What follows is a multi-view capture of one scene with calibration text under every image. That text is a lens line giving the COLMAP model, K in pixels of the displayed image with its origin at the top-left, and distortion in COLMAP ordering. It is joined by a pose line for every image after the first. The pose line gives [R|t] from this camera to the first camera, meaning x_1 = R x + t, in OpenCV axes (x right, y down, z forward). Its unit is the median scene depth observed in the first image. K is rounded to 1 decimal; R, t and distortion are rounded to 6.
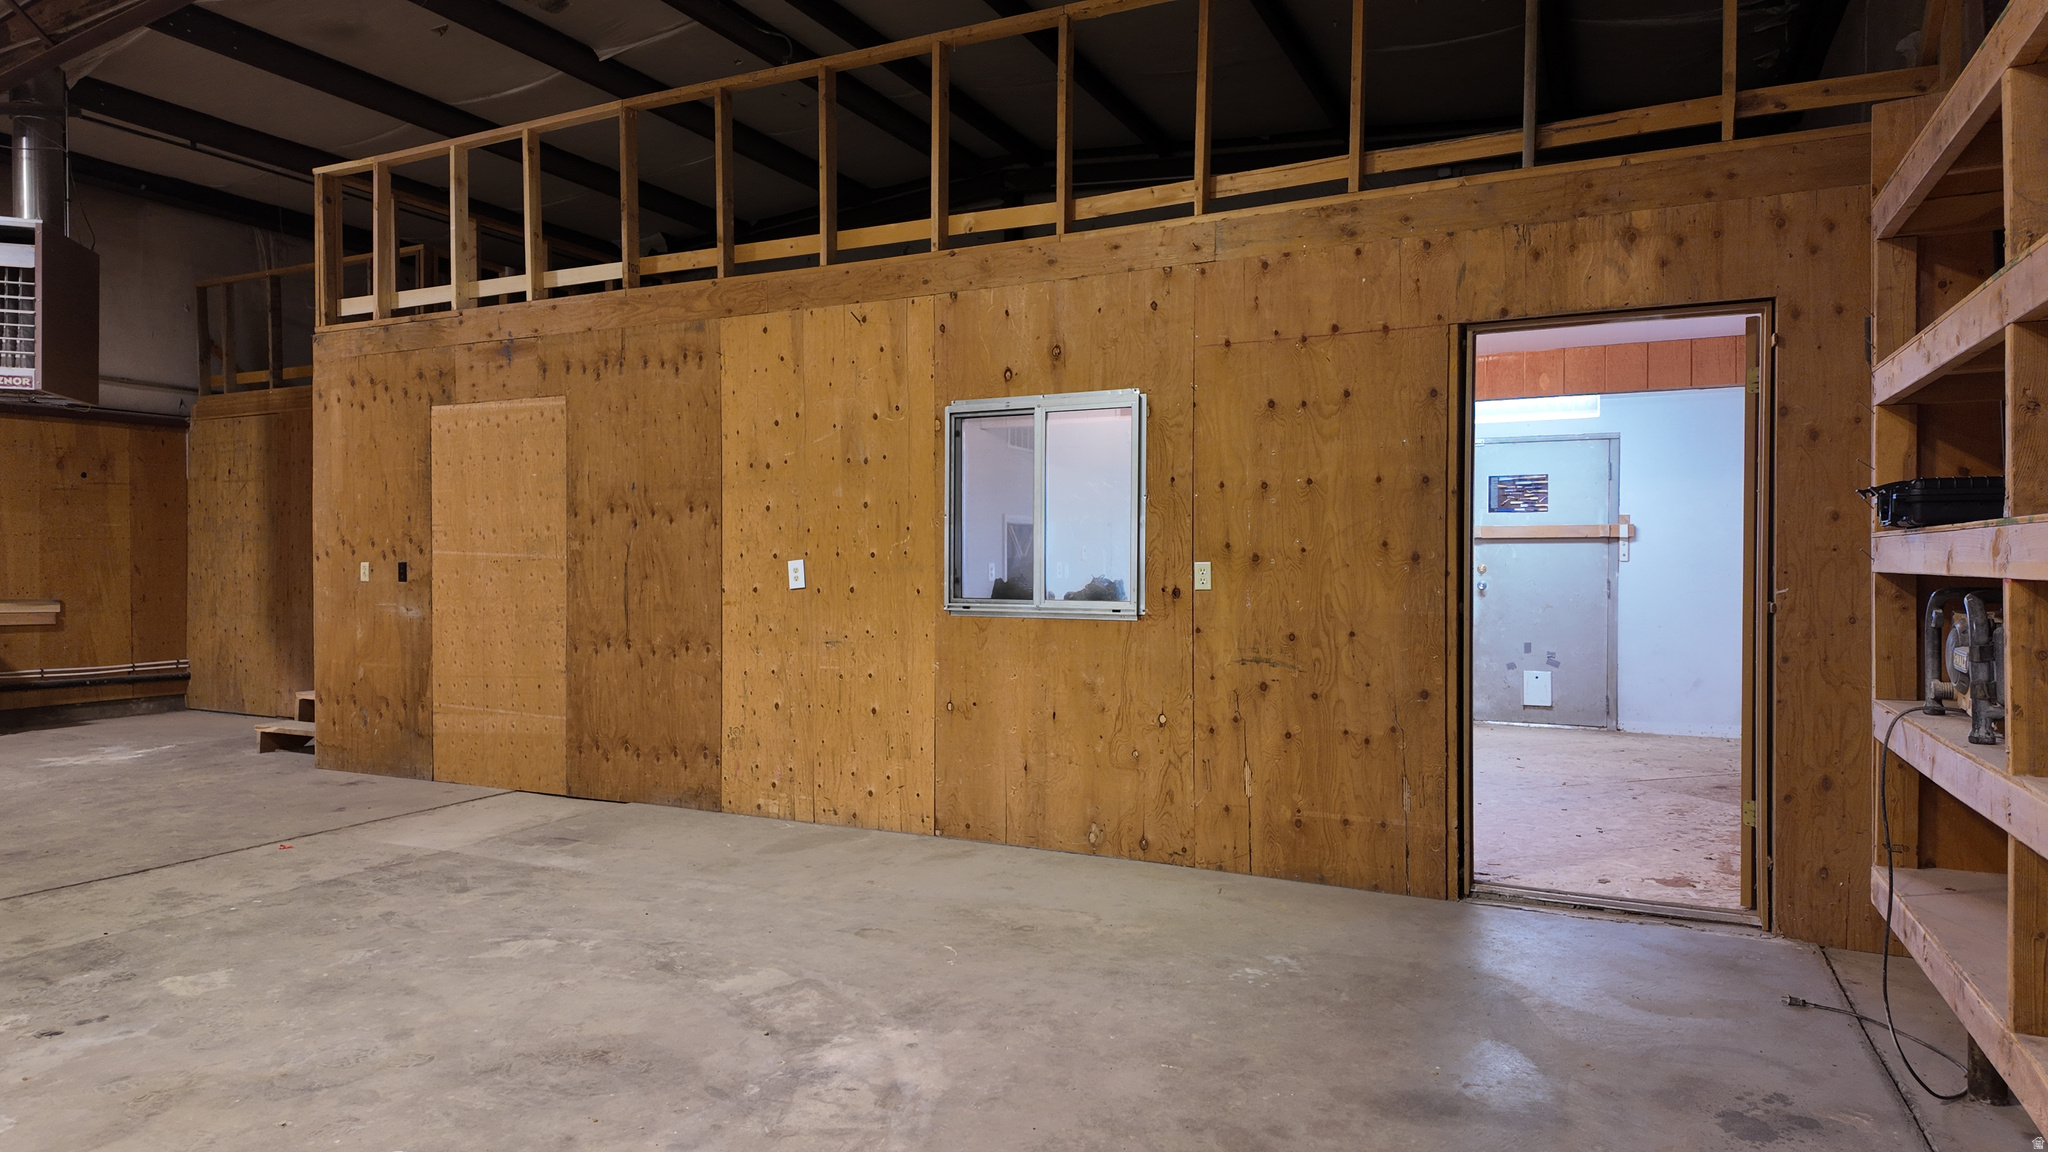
lens RADIAL K [[1179.0, 0, 1024.0], [0, 1179.0, 576.0], [0, 0, 1]] dist [0.109969, -0.105376]
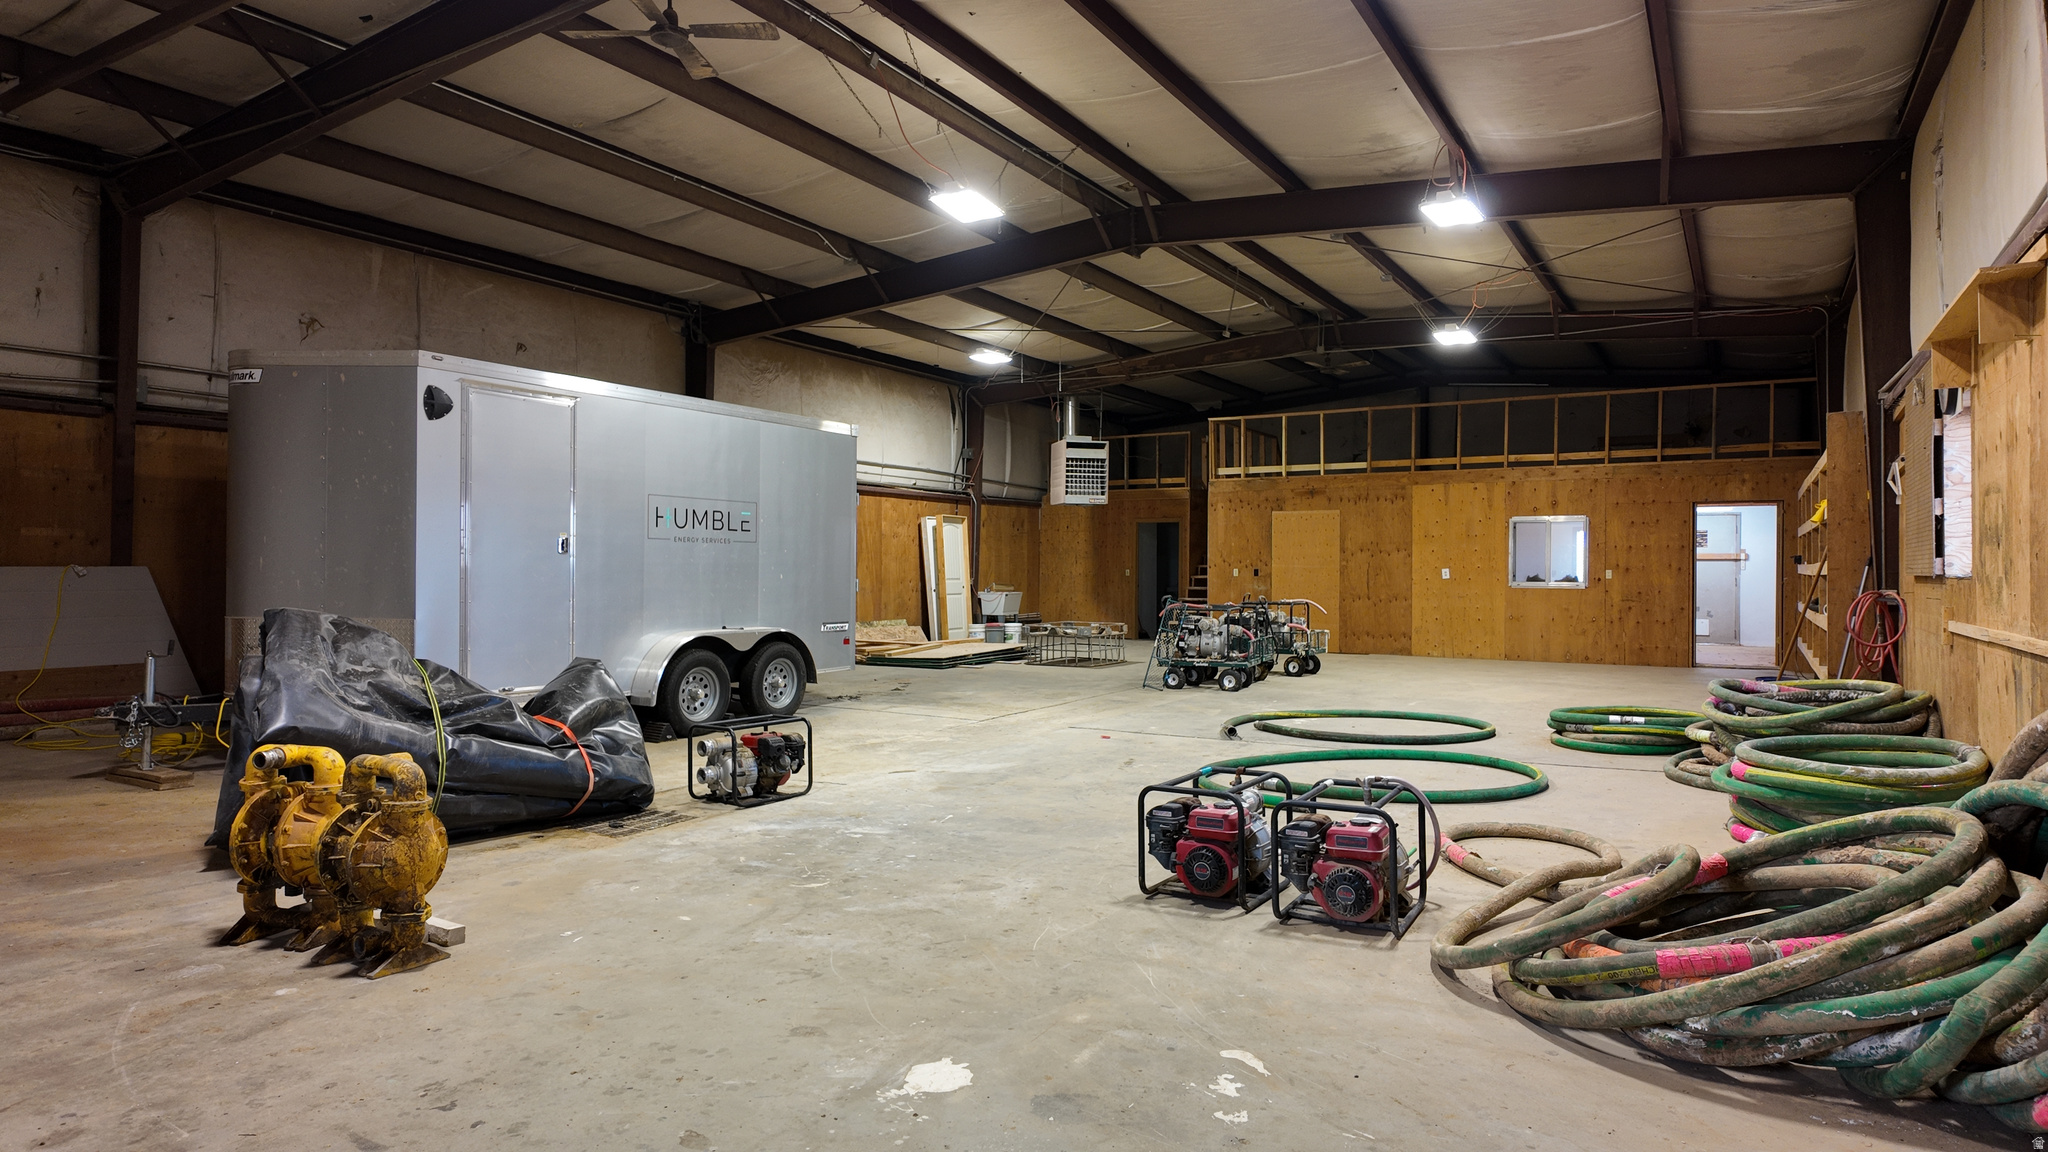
lens RADIAL K [[1144.7, 0, 1022.0], [0, 1144.7, 568.2], [0, 0, 1]] dist [0.034365, -0.045111]
pose [[0.995272, 0.002032, -0.097111, -0.959619], [-0.002867, 0.999960, -0.008454, 0.011760], [0.097090, 0.008692, 0.995238, -1.931055]]
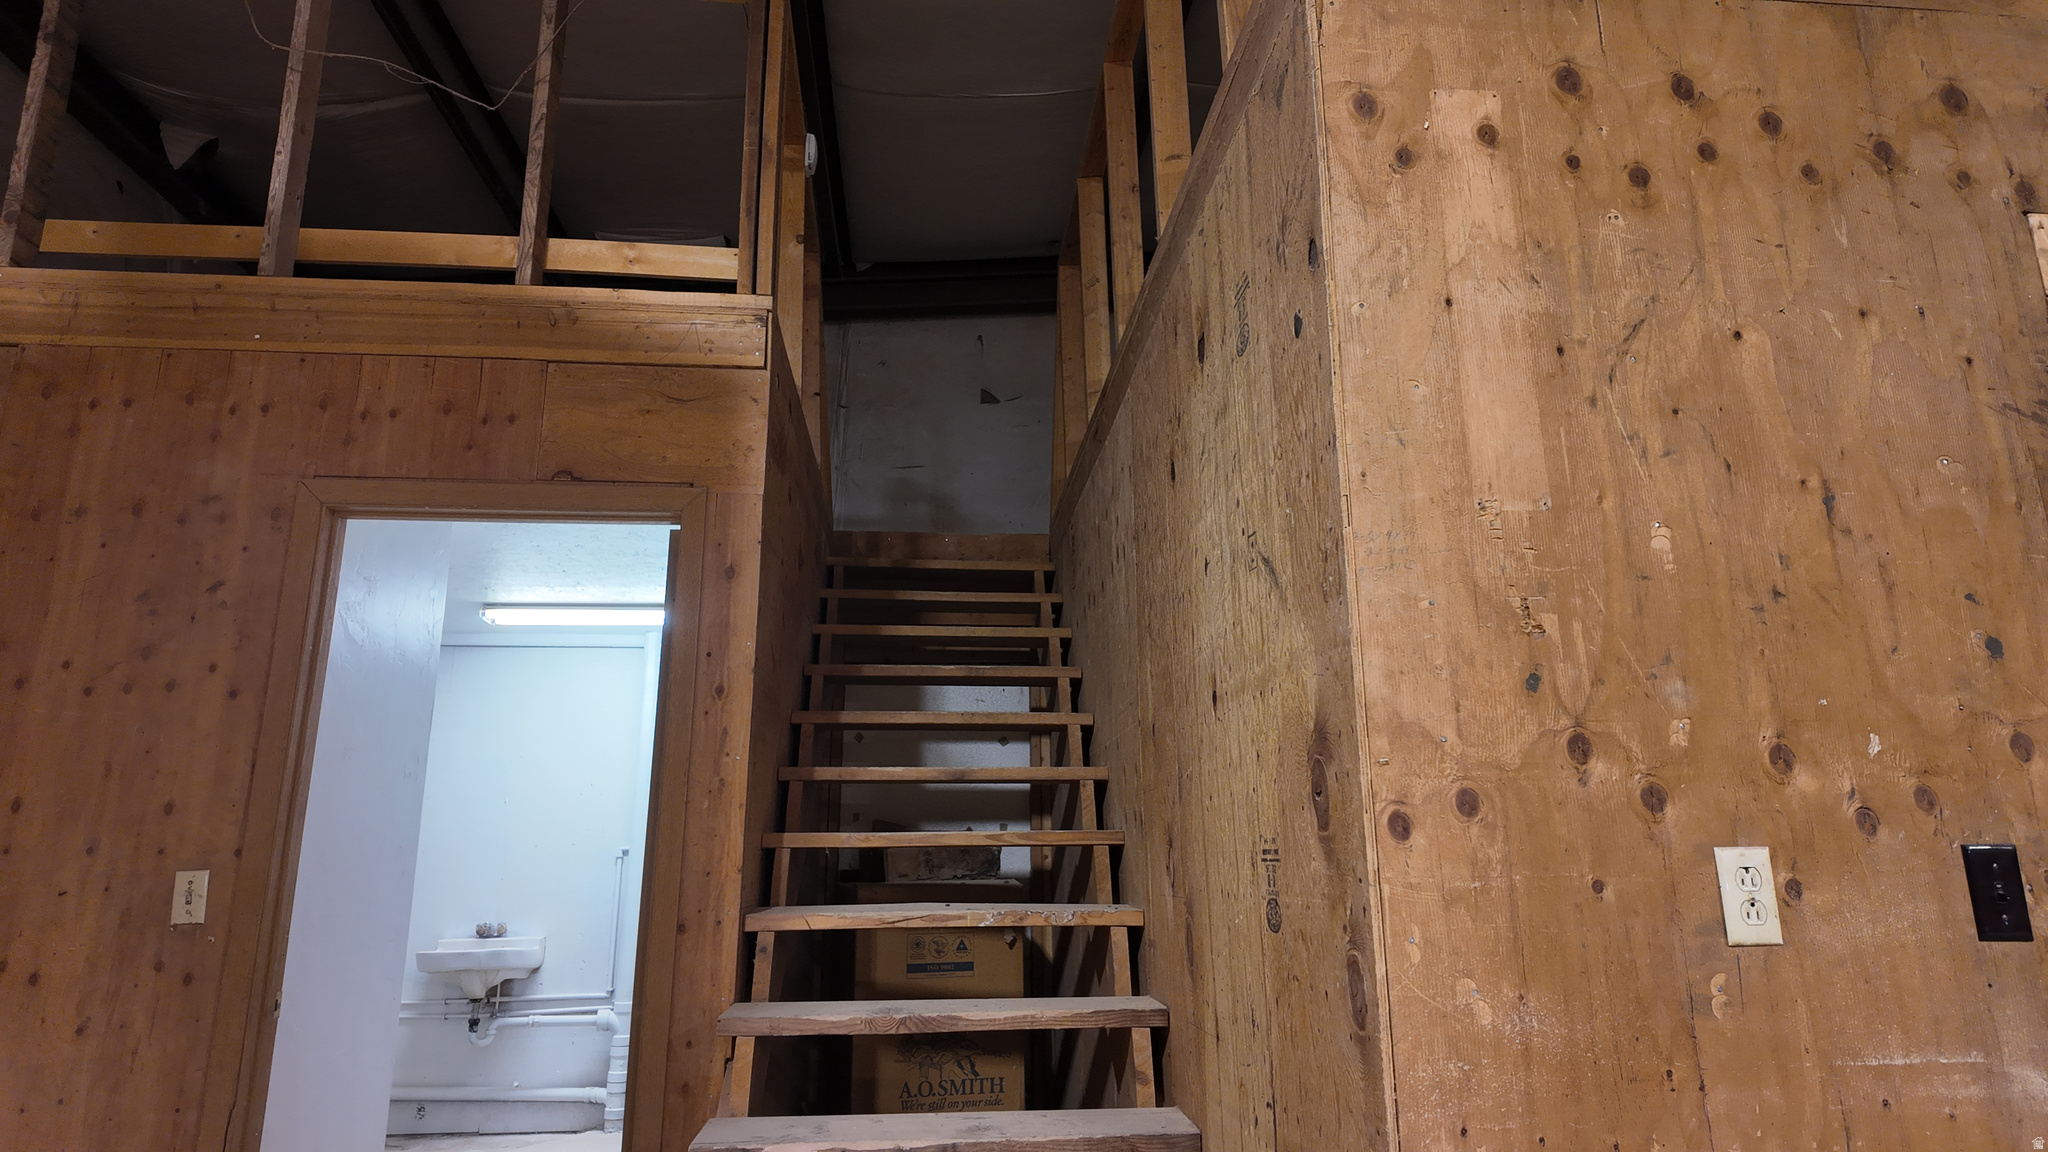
lens RADIAL K [[1179.0, 0, 1024.0], [0, 1179.0, 576.0], [0, 0, 1]] dist [0.109969, -0.105376]
pose [[0.856166, 0.113306, 0.504124, -0.953860], [0.011552, 0.971219, -0.237908, -0.010811], [-0.516571, 0.209513, 0.830216, 1.098943]]
